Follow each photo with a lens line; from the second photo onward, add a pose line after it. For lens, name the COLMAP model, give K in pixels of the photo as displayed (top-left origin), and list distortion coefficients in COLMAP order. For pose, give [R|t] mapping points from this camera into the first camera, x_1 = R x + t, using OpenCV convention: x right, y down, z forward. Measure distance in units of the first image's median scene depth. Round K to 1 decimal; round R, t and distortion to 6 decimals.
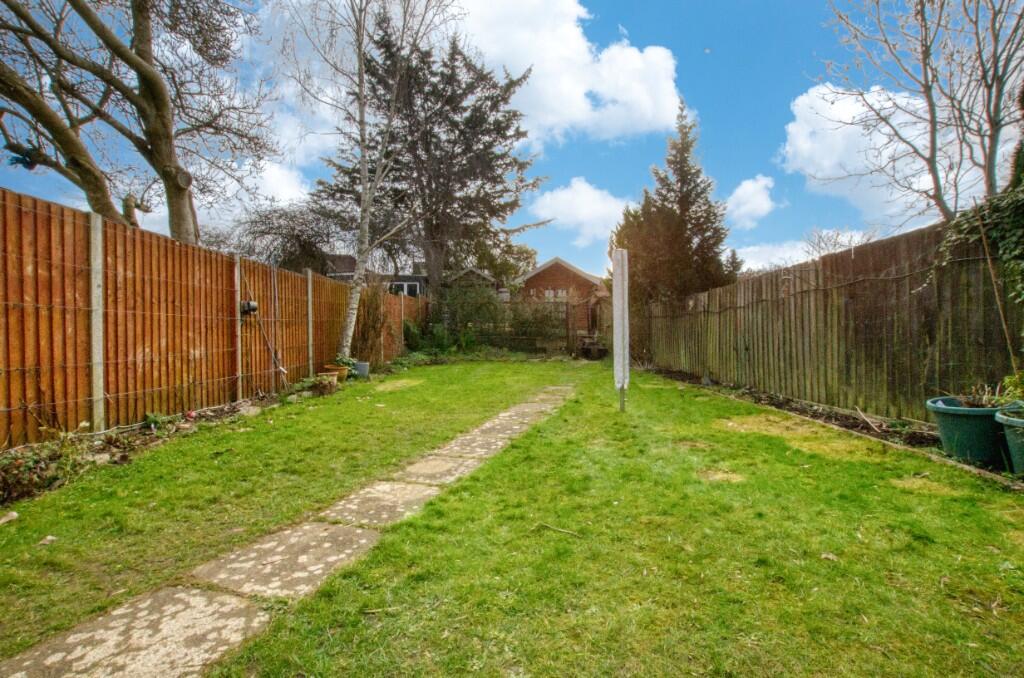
lens RADIAL K [[448.2, 0, 516.9], [0, 448.2, 349.9], [0, 0, 1]] dist [-0.041006, 0.011860]
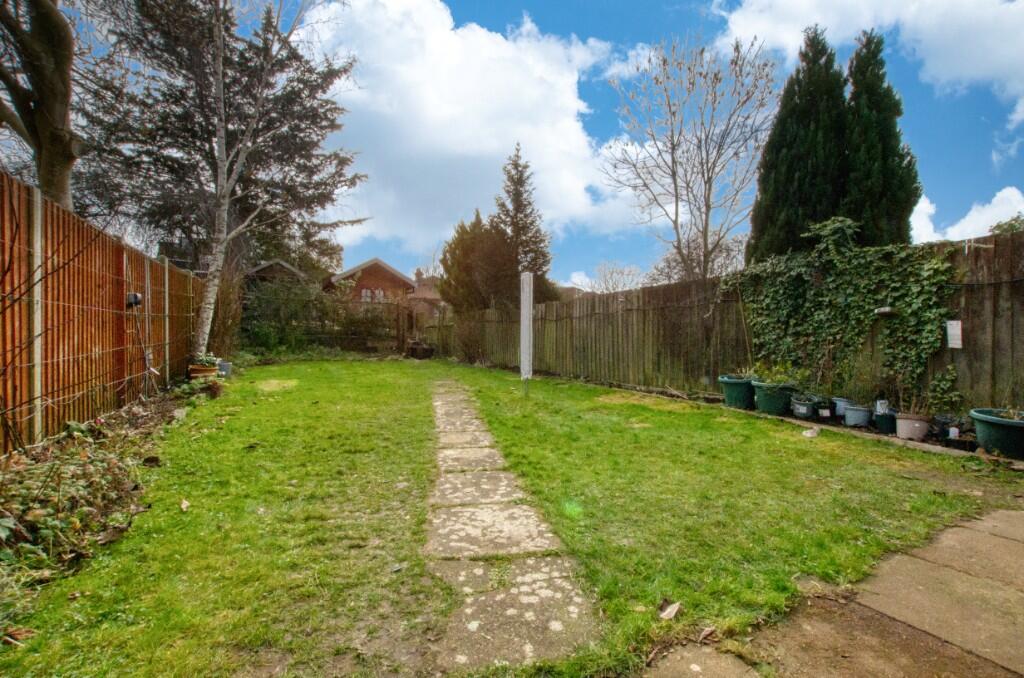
lens RADIAL K [[448.2, 0, 516.9], [0, 448.2, 349.9], [0, 0, 1]] dist [-0.041006, 0.011860]
pose [[0.881897, 0.001332, 0.471440, -0.255602], [-0.001429, 0.999999, -0.000152, 0.001667], [-0.471440, -0.000540, 0.881898, -0.090215]]
